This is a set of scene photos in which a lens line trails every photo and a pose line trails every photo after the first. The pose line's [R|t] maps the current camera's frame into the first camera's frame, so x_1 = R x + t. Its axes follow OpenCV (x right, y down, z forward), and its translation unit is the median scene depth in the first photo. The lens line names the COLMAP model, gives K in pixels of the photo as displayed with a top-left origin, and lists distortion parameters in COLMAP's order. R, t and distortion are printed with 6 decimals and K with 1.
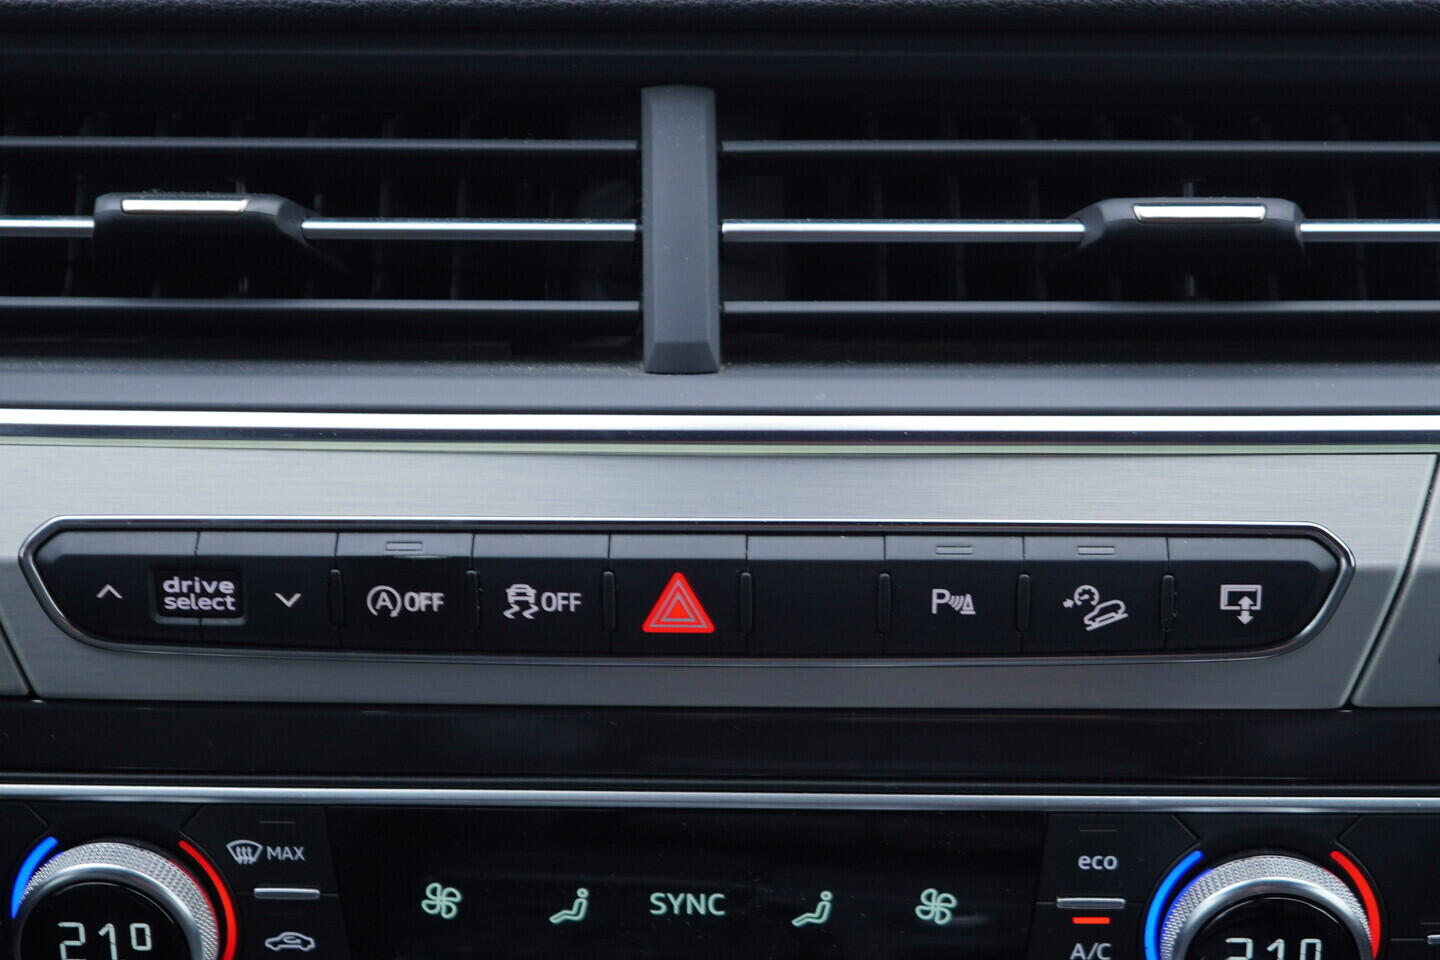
lens RADIAL K [[2558.7, 0, 724.1], [0, 2558.7, 482.6], [0, 0, 1]] dist [0.002804, 0.000000]
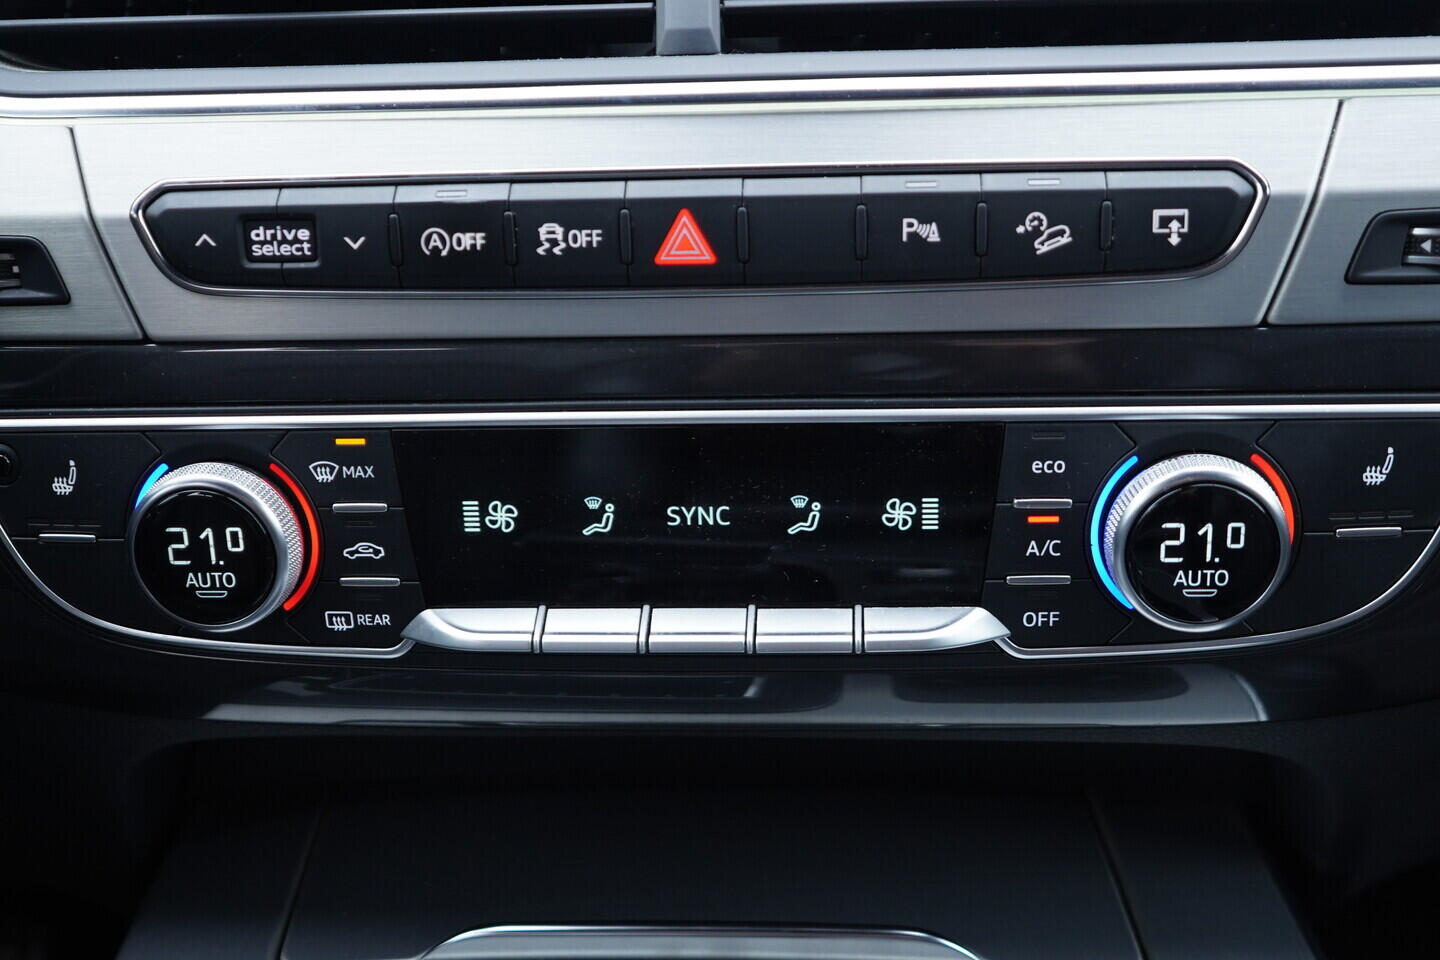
lens RADIAL K [[1684.1, 0, 721.0], [0, 1684.1, 471.0], [0, 0, 1]] dist [-0.002384, 0.000000]
pose [[0.999524, -0.009238, -0.029438, 0.019905], [0.008089, 0.999210, -0.038906, 0.180911], [0.029775, 0.038650, 0.998809, 0.233122]]
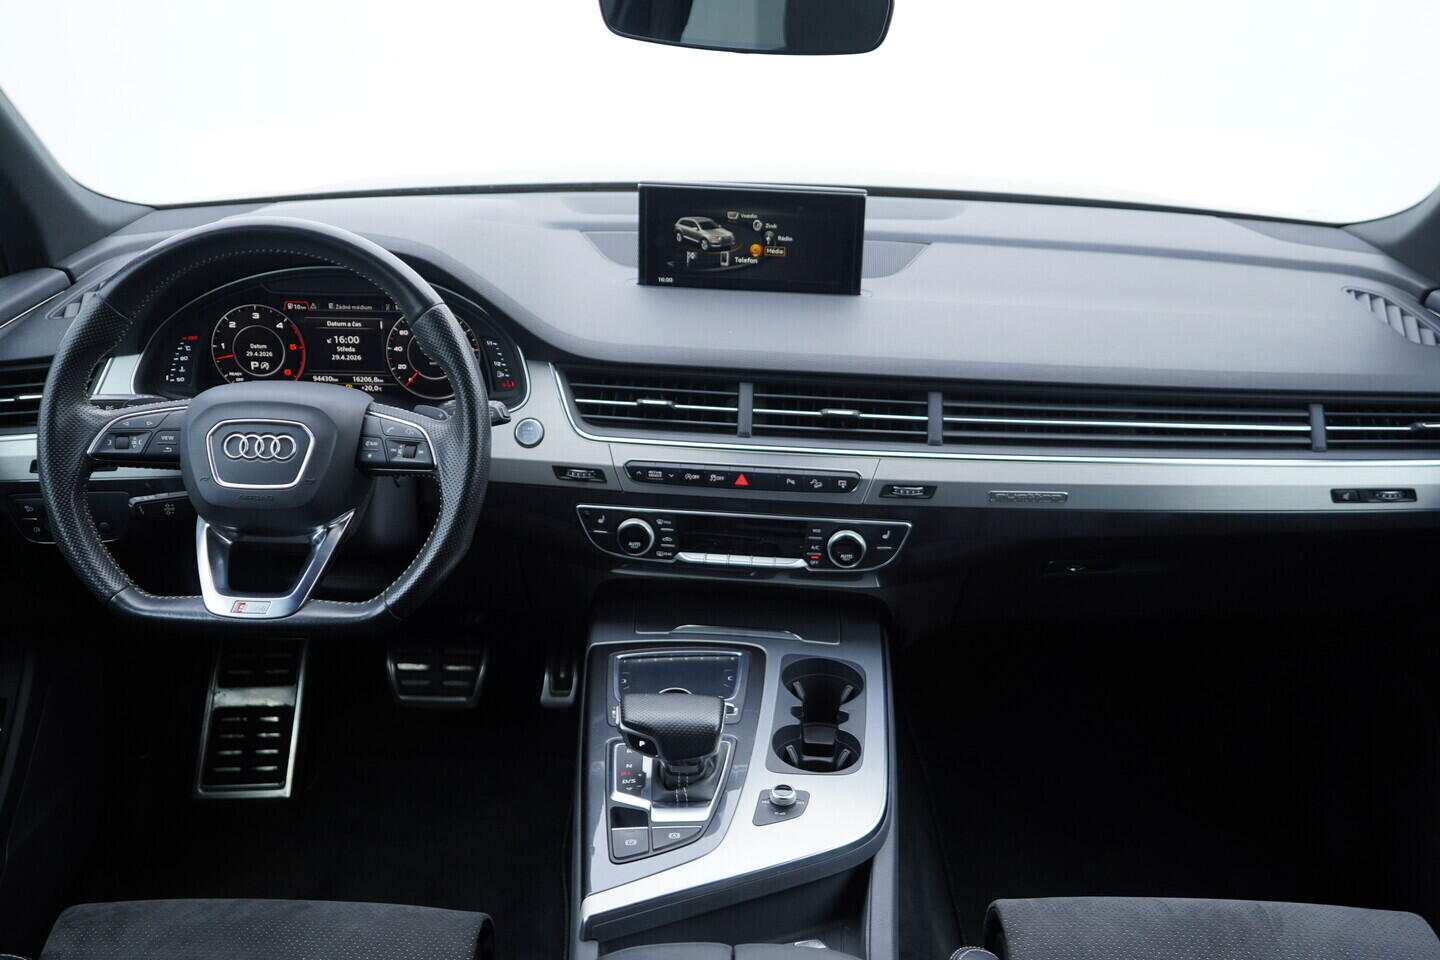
lens RADIAL K [[1497.8, 0, 725.4], [0, 1497.8, 472.2], [0, 0, 1]] dist [0.002828, 0.000000]
pose [[0.997652, 0.046370, -0.050401, 0.108568], [-0.044593, 0.998362, 0.035836, -0.082316], [0.051980, -0.033504, 0.998086, -2.210808]]
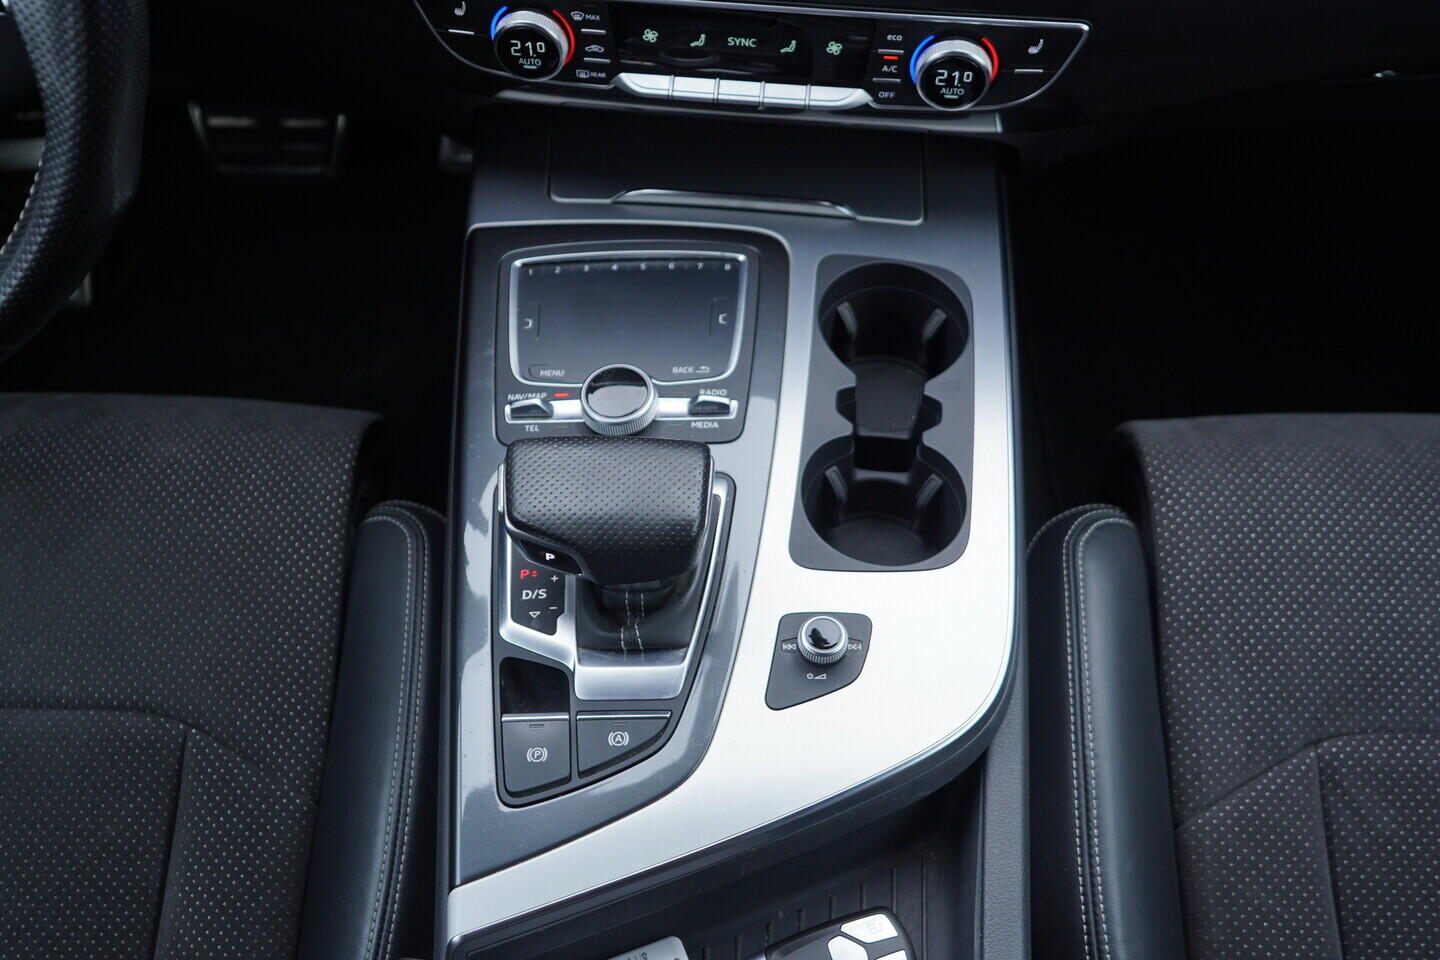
lens RADIAL K [[1497.8, 0, 725.0], [0, 1497.8, 483.9], [0, 0, 1]] dist [0.002828, 0.000000]
pose [[0.998099, 0.055928, -0.025879, 0.035599], [-0.032292, 0.832326, 0.553344, -0.329757], [0.052487, -0.551457, 0.832551, -0.583224]]
